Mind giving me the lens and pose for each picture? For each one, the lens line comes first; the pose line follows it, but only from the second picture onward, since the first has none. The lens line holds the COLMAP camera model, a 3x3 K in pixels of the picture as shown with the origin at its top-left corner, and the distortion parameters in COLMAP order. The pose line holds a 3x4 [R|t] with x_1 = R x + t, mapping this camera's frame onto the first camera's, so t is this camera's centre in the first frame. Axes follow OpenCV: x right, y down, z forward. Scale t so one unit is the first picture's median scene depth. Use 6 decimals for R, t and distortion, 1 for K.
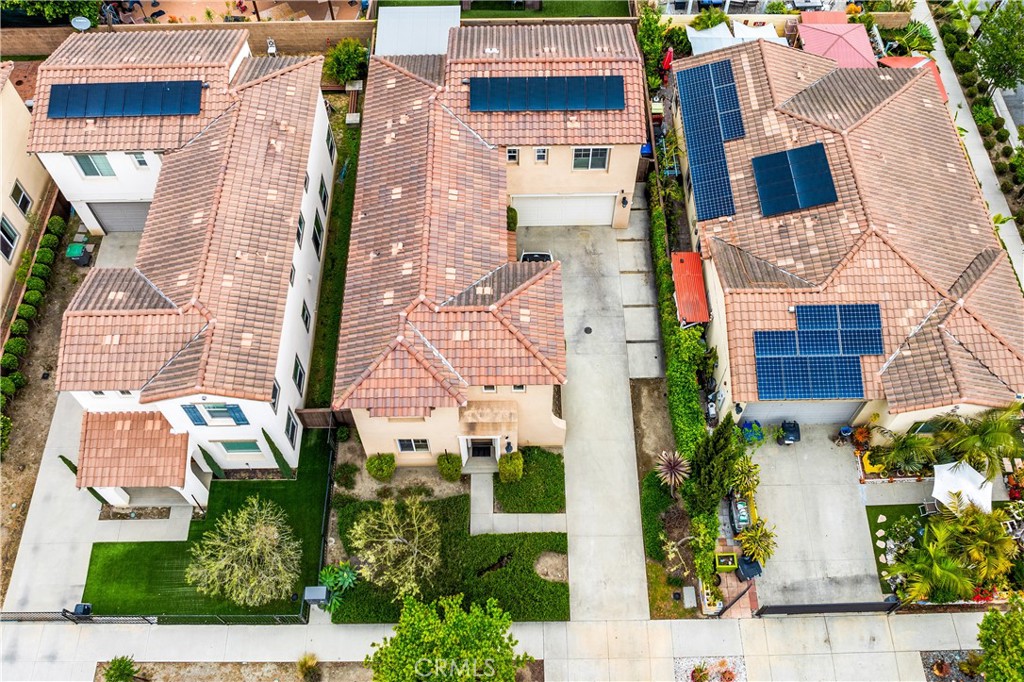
lens RADIAL K [[817.7, 0, 501.2], [0, 817.7, 345.0], [0, 0, 1]] dist [-0.029849, -0.008433]
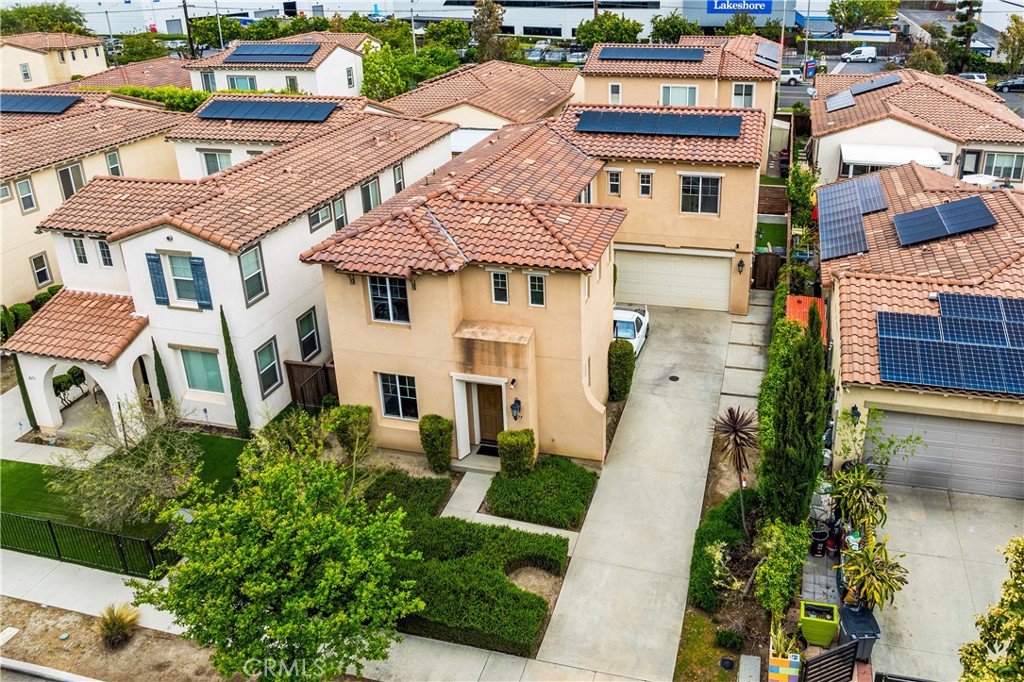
lens RADIAL K [[792.2, 0, 555.8], [0, 792.2, 305.2], [0, 0, 1]] dist [-0.028460, 0.002070]
pose [[0.964975, 0.110484, -0.237944, 0.197093], [-0.224497, 0.817054, -0.531059, 0.410531], [0.135740, 0.565877, 0.813239, 0.378851]]
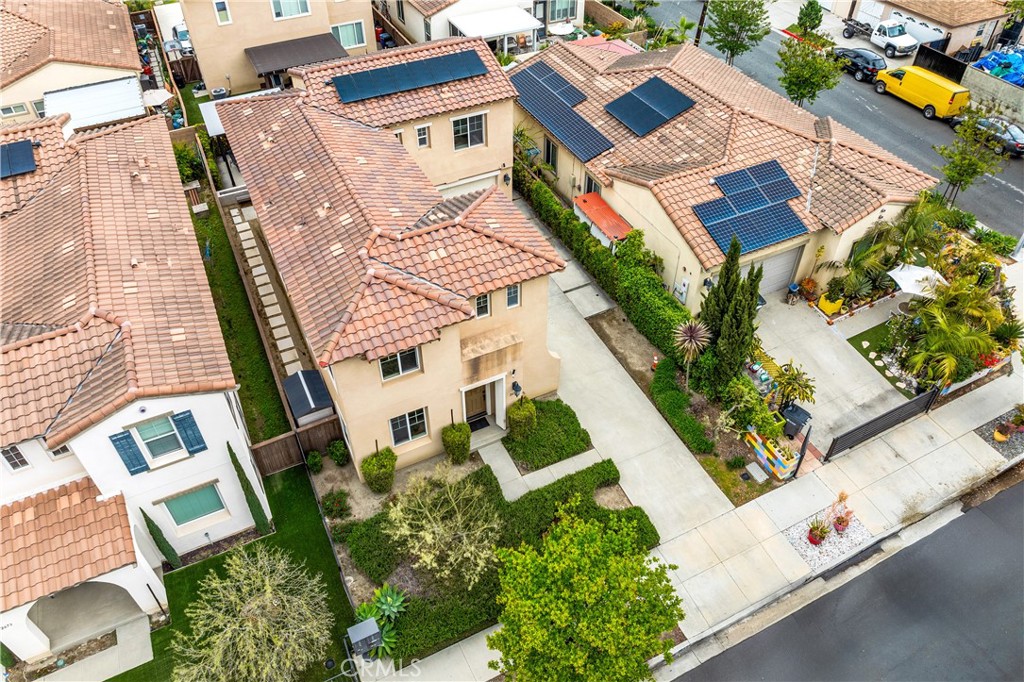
lens RADIAL K [[699.0, 0, 512.0], [0, 699.0, 341.0], [0, 0, 1]] dist [-0.038650, 0.000433]
pose [[0.903503, -0.291586, 0.314101, -0.212830], [0.362947, 0.910327, -0.198932, 0.224065], [-0.227929, 0.293738, 0.928314, 0.287306]]
